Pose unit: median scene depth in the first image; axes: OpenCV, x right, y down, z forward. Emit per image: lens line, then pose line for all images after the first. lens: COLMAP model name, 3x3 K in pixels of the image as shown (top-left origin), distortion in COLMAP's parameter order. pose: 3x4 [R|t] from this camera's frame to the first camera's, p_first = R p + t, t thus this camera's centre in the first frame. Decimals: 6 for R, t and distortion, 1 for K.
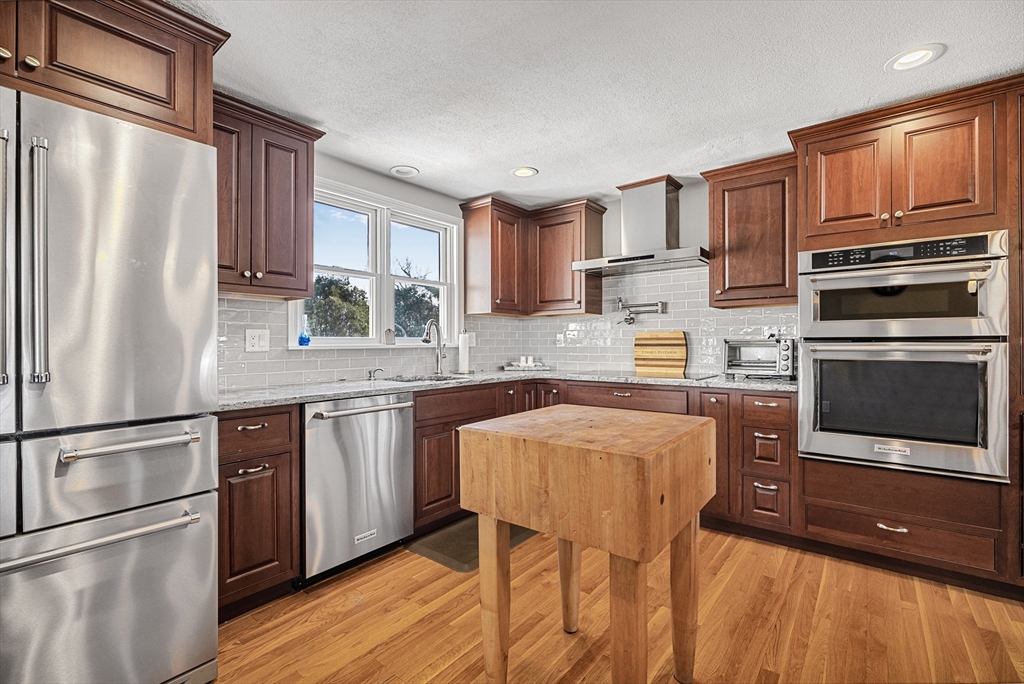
lens RADIAL K [[456.6, 0, 517.3], [0, 456.6, 343.3], [0, 0, 1]] dist [0.000063, 0.001653]
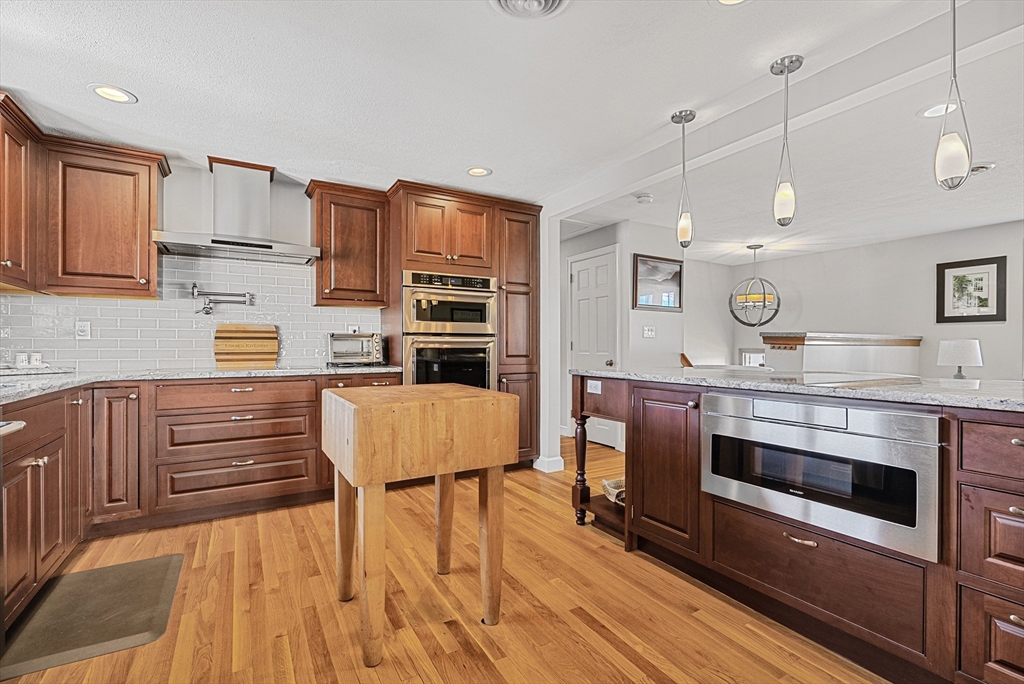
lens RADIAL K [[456.6, 0, 521.9], [0, 456.6, 345.0], [0, 0, 1]] dist [0.000063, 0.001653]
pose [[0.362771, 0.003741, 0.931871, -0.451633], [-0.000937, 0.999993, -0.003649, 0.025704], [-0.931878, 0.000450, 0.362771, 0.146945]]
